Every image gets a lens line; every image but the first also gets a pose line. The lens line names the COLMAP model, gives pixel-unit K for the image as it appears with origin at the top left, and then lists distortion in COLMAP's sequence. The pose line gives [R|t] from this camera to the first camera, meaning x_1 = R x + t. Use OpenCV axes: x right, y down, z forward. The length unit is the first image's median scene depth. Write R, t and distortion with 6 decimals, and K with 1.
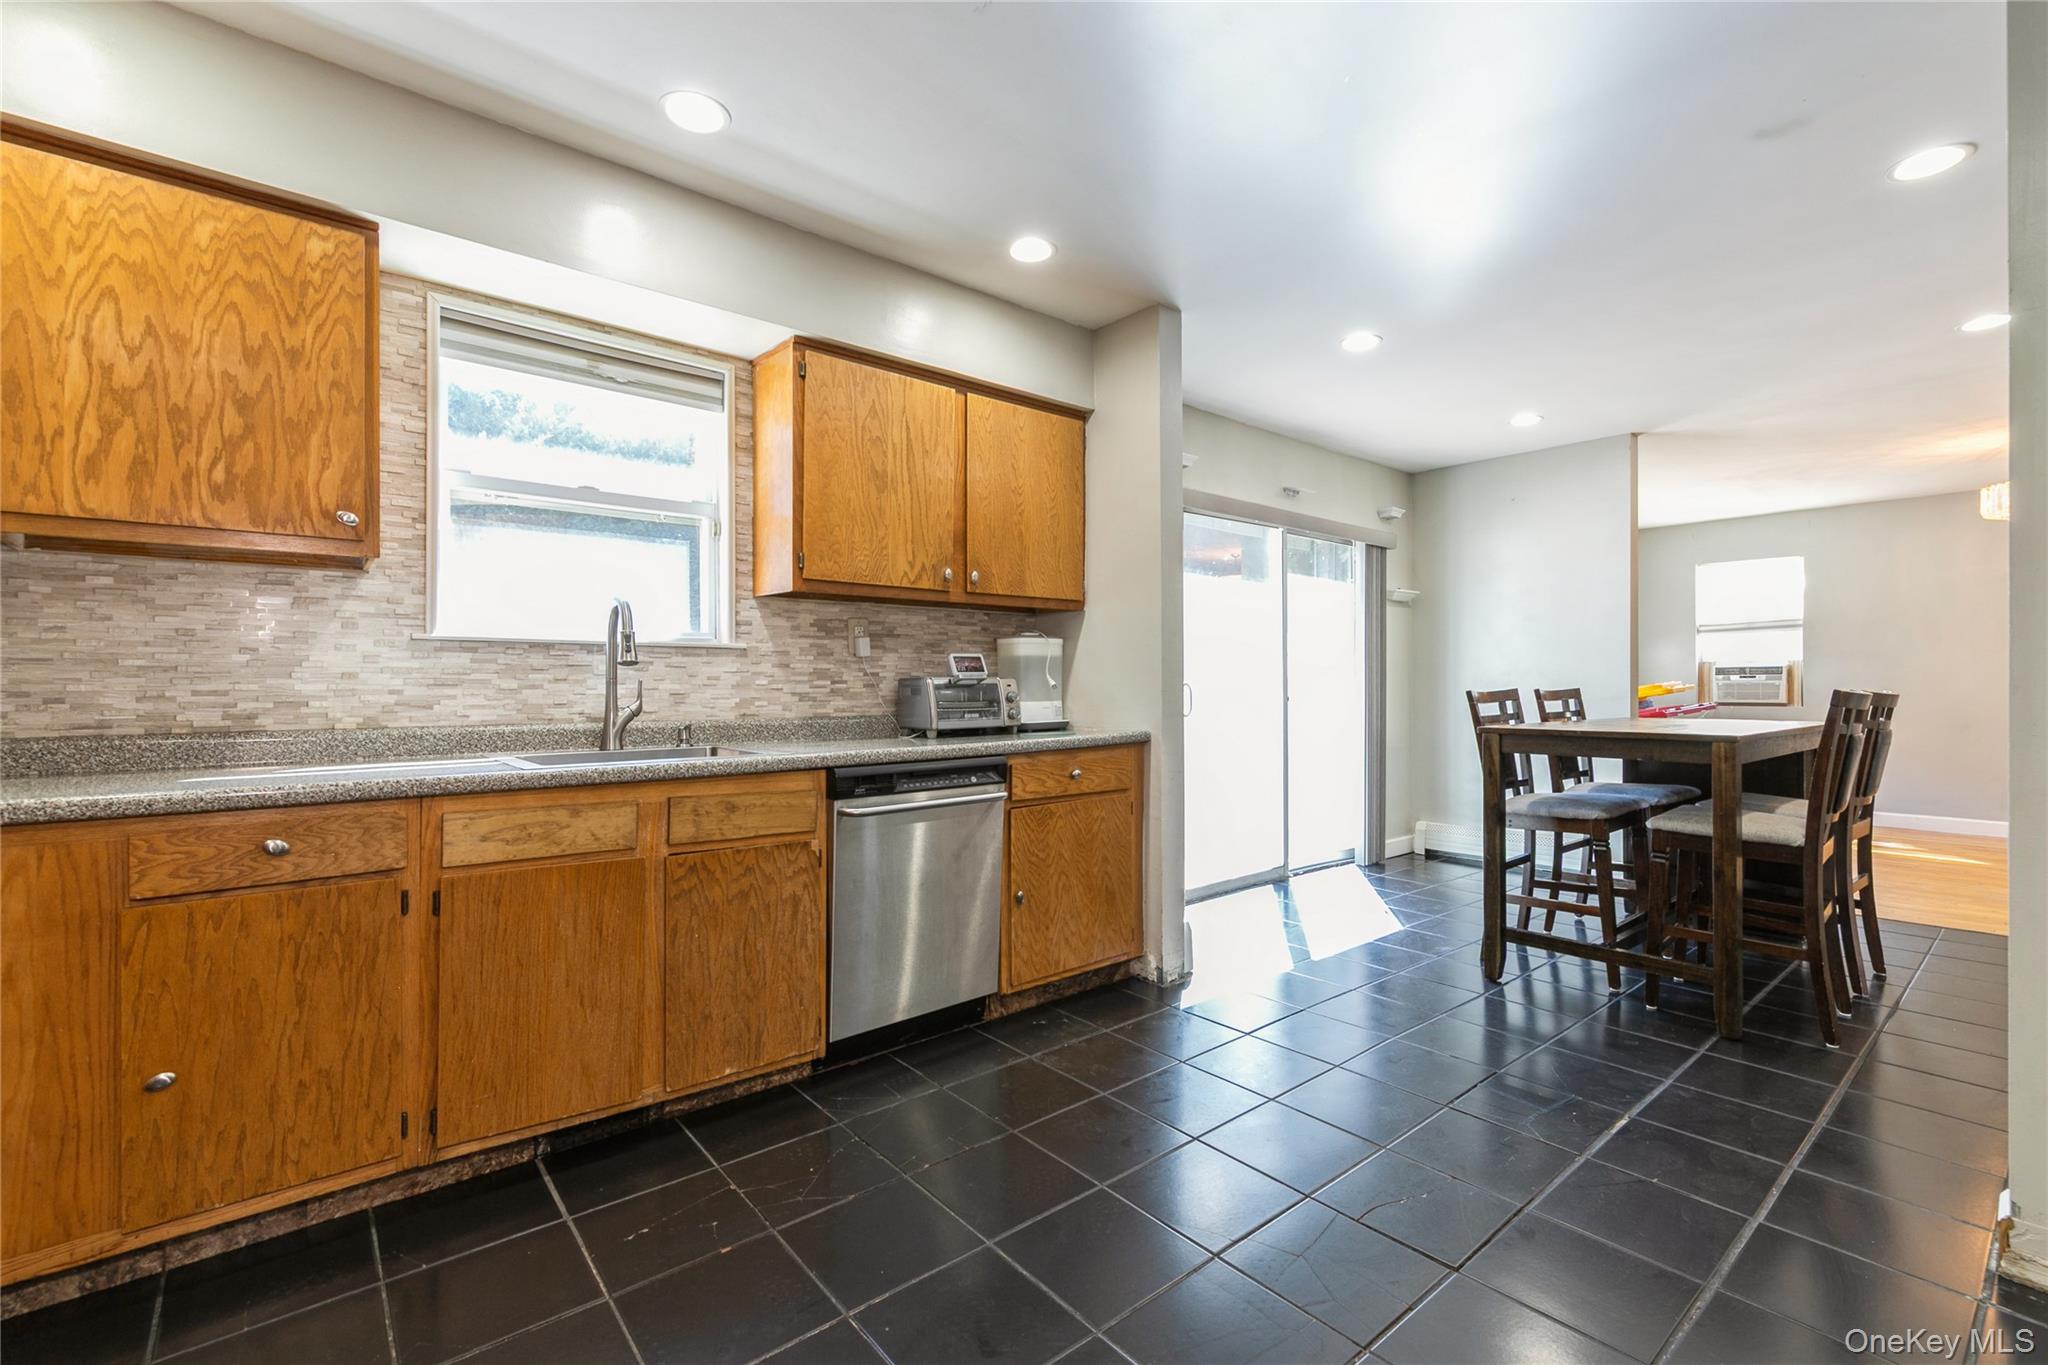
lens RADIAL K [[884.2, 0, 1049.9], [0, 884.2, 685.4], [0, 0, 1]] dist [0.001547, 0.000043]
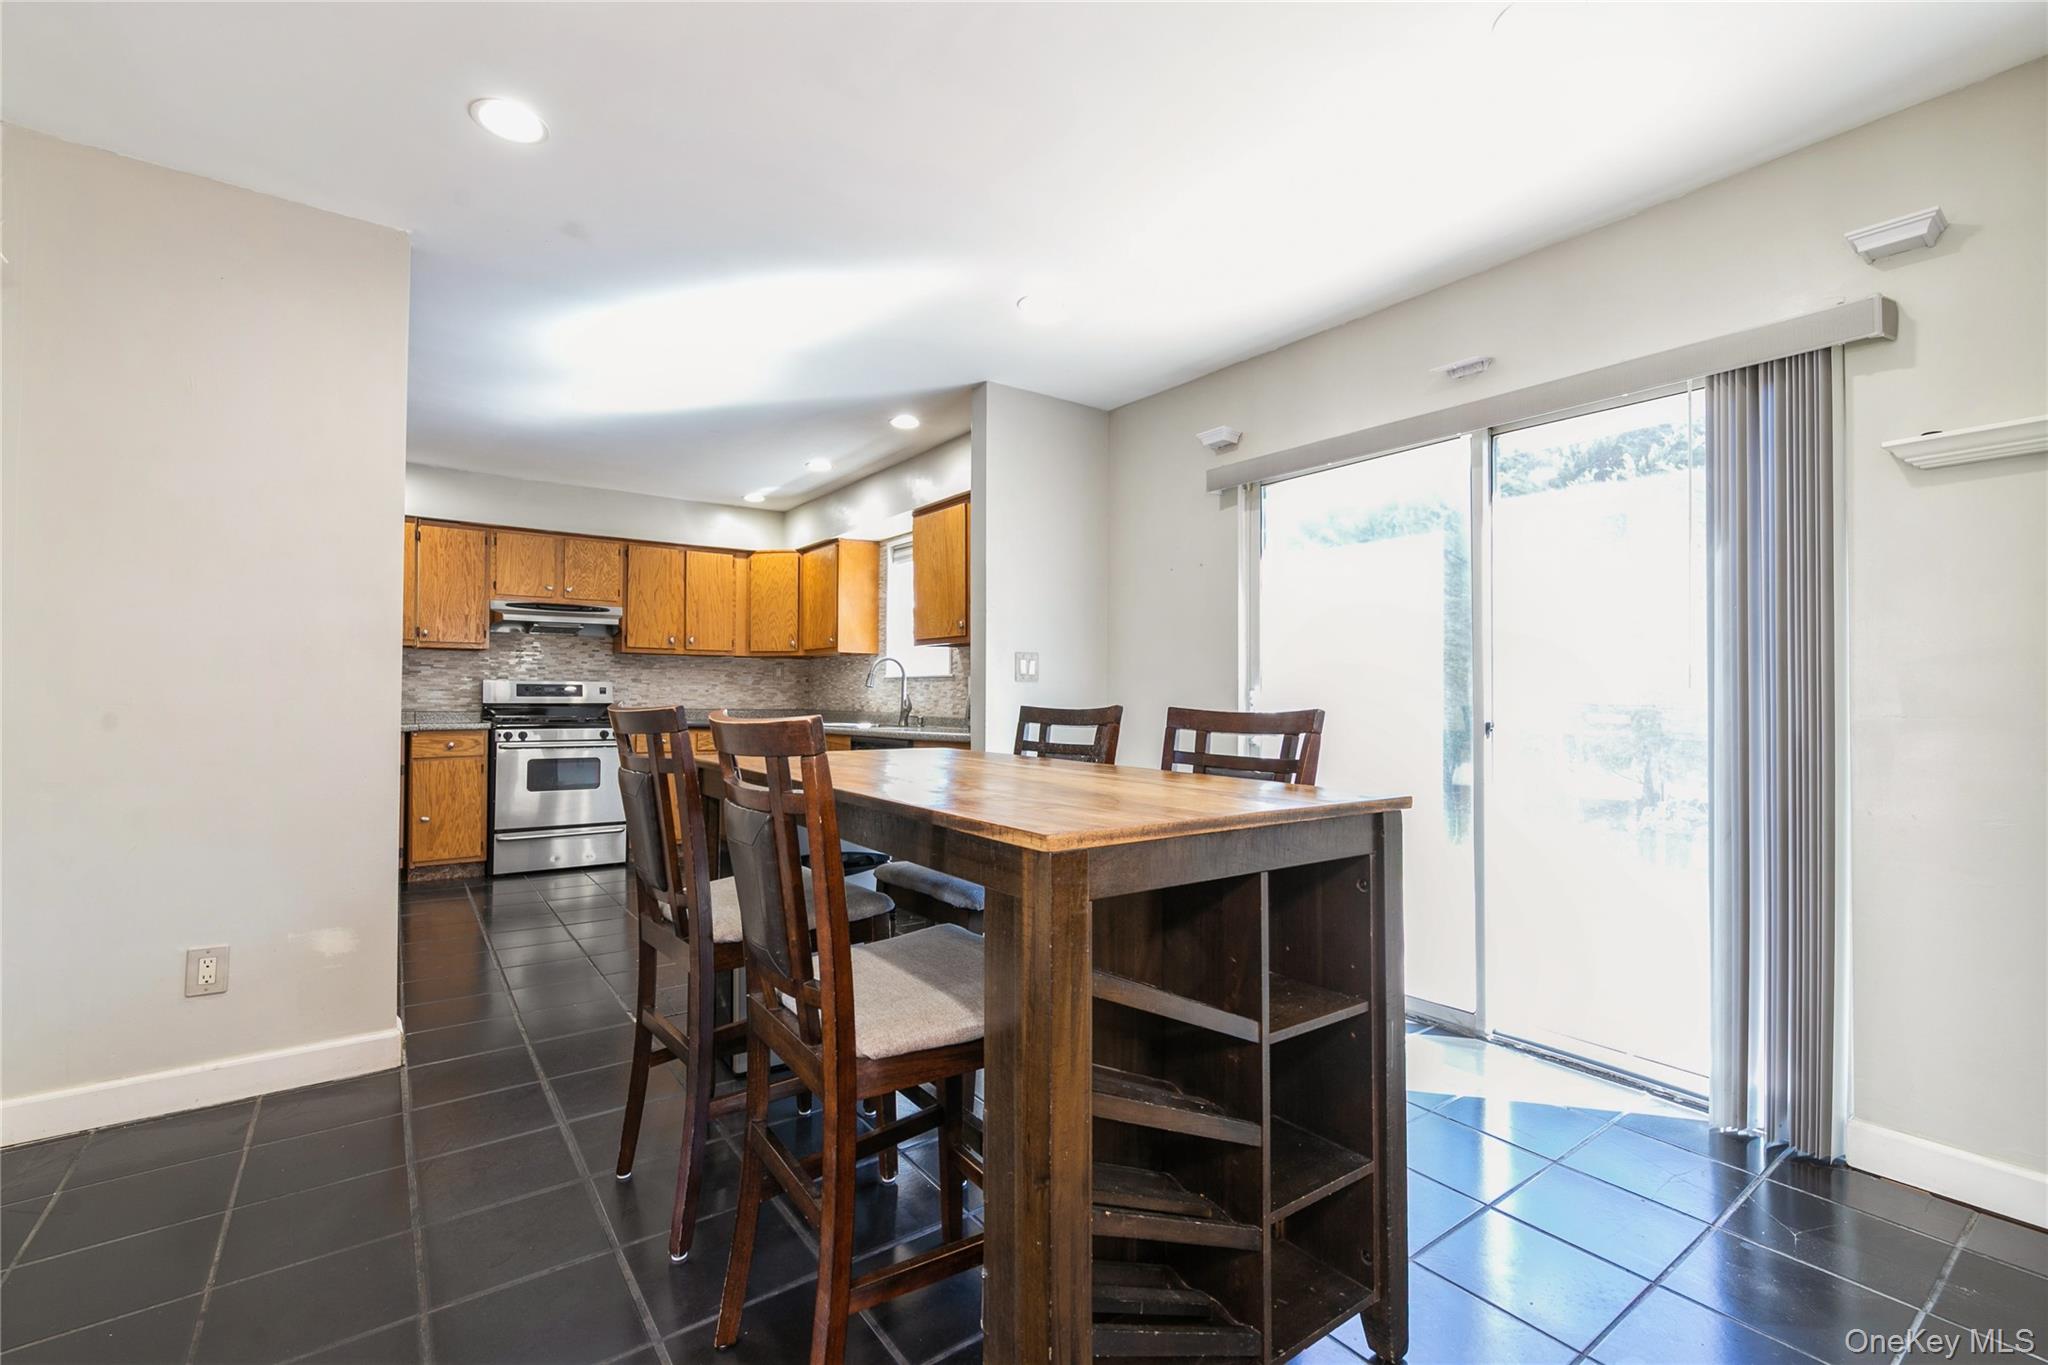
lens RADIAL K [[896.0, 0, 1024.0], [0, 896.0, 682.5], [0, 0, 1]] dist [-0.000474, 0.000062]
pose [[-0.074997, -0.015388, -0.997065, 1.548403], [-0.007481, 0.999861, -0.014869, -0.002788], [0.997156, 0.006344, -0.075102, 1.327612]]
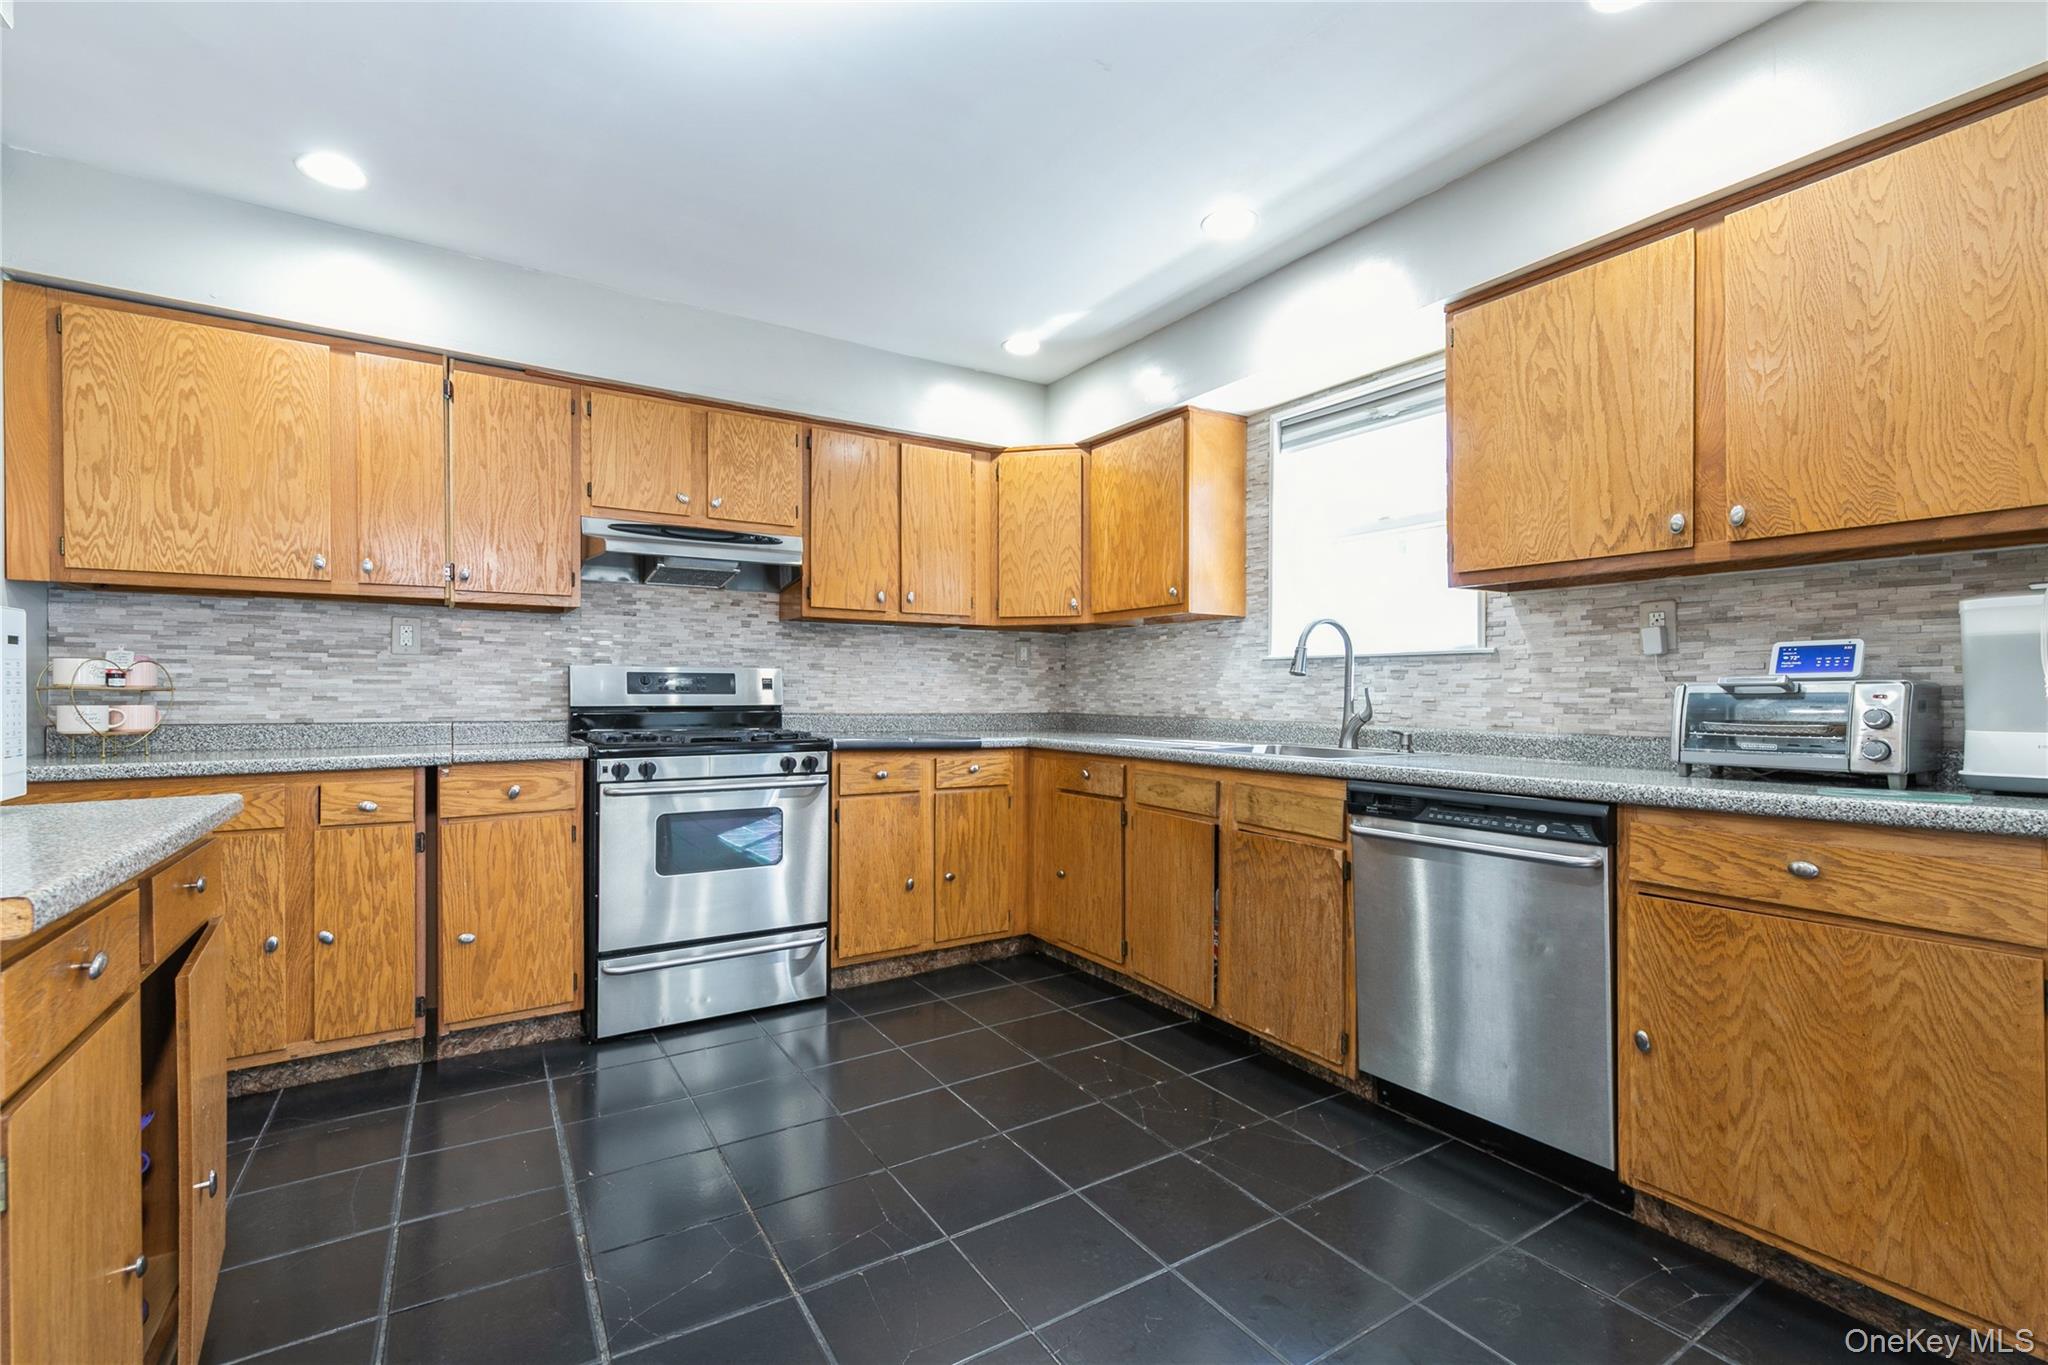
lens RADIAL K [[896.9, 0, 1013.9], [0, 896.9, 693.7], [0, 0, 1]] dist [0.001765, 0.000202]
pose [[-0.141393, 0.004101, -0.989945, 0.652909], [-0.005083, 0.999975, 0.004868, -0.001713], [0.989940, 0.005720, -0.141369, 0.663934]]
